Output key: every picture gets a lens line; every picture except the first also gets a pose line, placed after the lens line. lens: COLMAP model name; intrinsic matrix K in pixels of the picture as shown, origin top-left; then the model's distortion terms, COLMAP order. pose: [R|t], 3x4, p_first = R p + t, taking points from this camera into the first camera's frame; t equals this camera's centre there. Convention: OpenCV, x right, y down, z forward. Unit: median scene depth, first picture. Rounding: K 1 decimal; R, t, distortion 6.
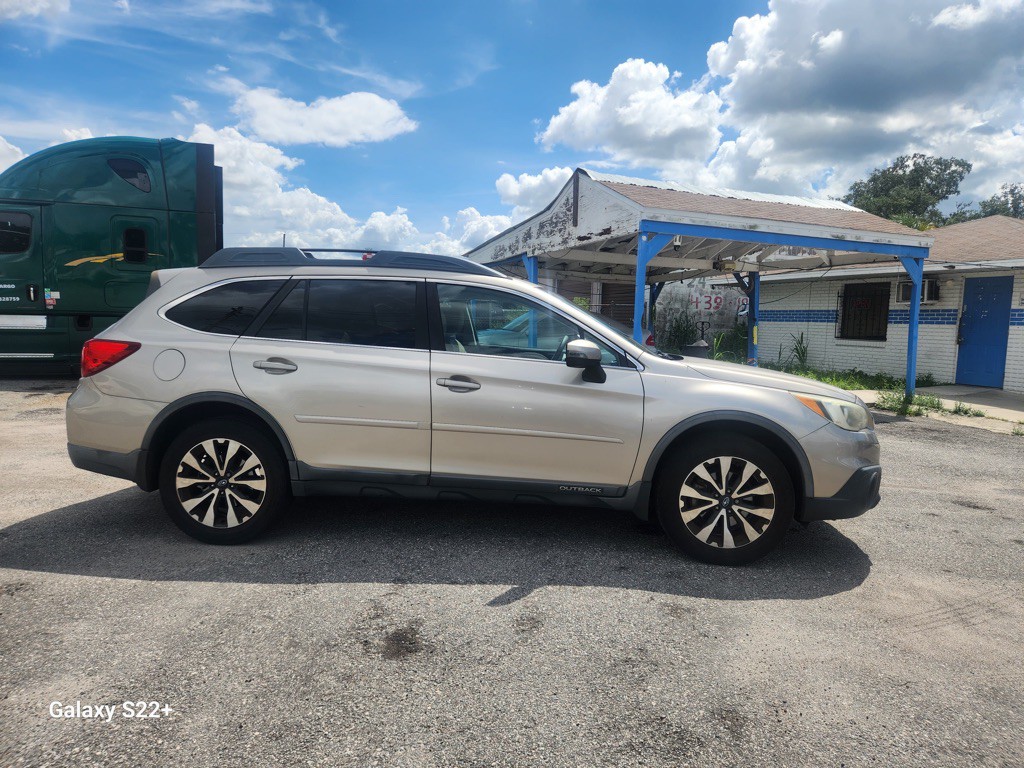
lens RADIAL K [[682.2, 0, 535.3], [0, 682.2, 382.6], [0, 0, 1]] dist [0.081310, -0.069859]
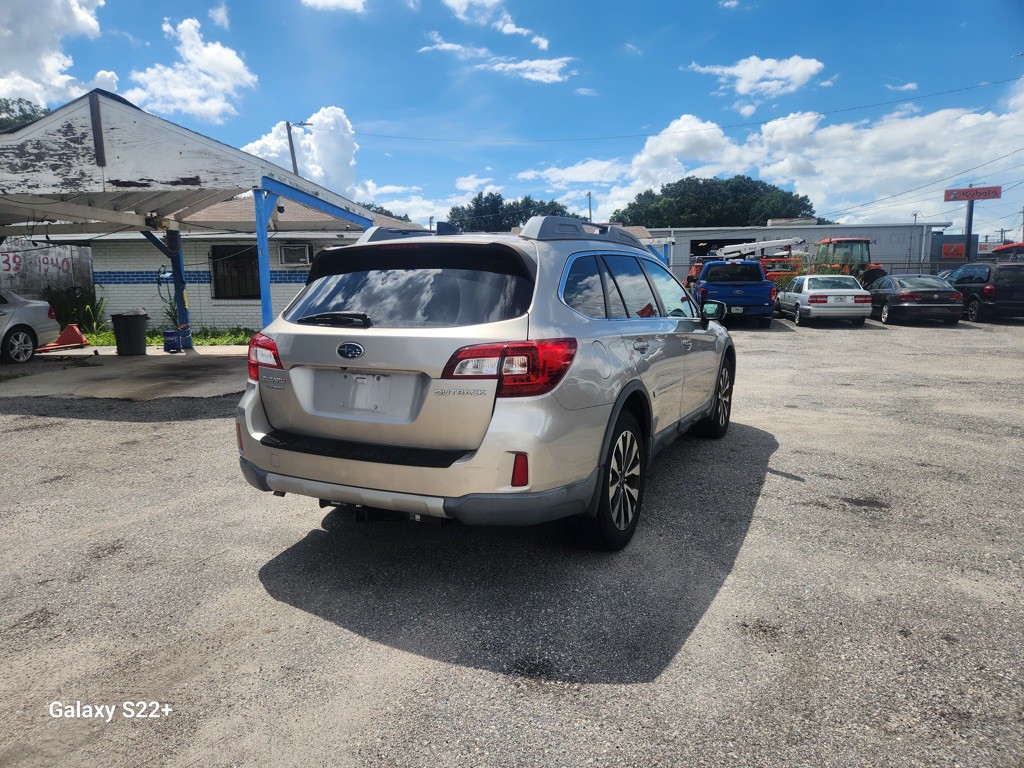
lens RADIAL K [[670.6, 0, 505.3], [0, 670.6, 383.3], [0, 0, 1]] dist [0.082447, -0.069423]
pose [[0.418672, -0.165586, 0.892914, -1.327366], [0.107847, 0.985344, 0.132159, -0.117749], [-0.901711, 0.040967, 0.430394, 0.773506]]
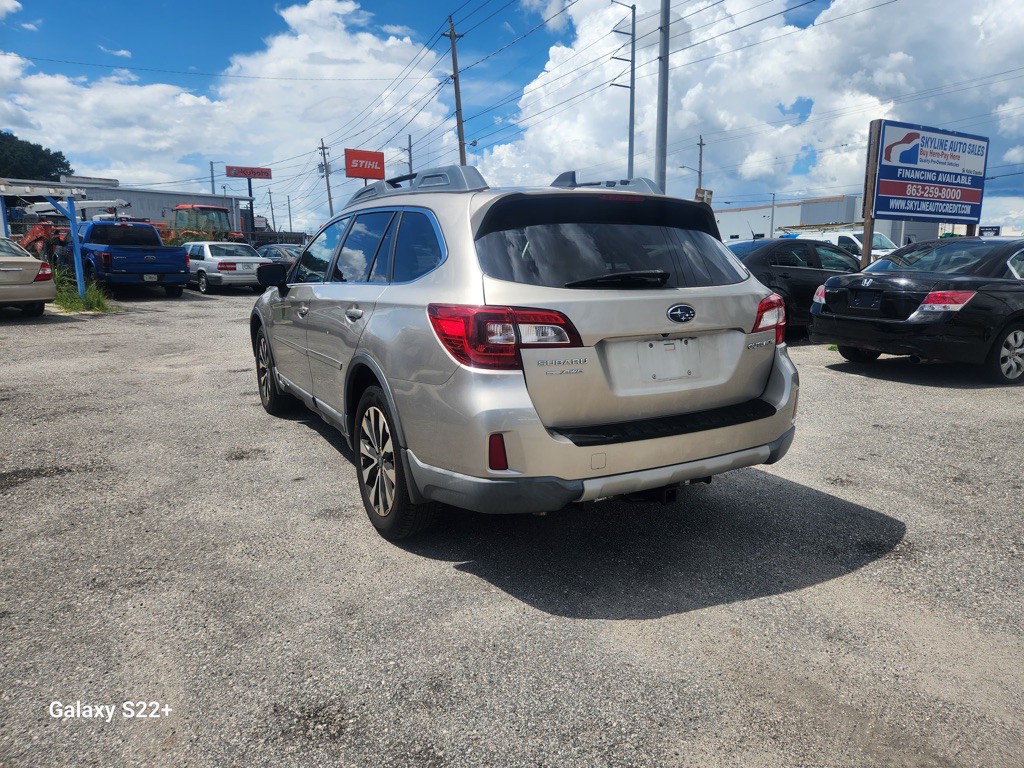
lens RADIAL K [[674.3, 0, 518.3], [0, 674.3, 374.8], [0, 0, 1]] dist [0.074723, -0.071725]
pose [[-0.528461, -0.184964, 0.828563, -1.208720], [0.055444, 0.966374, 0.251091, -0.193969], [-0.847145, 0.178630, -0.500436, 1.751969]]
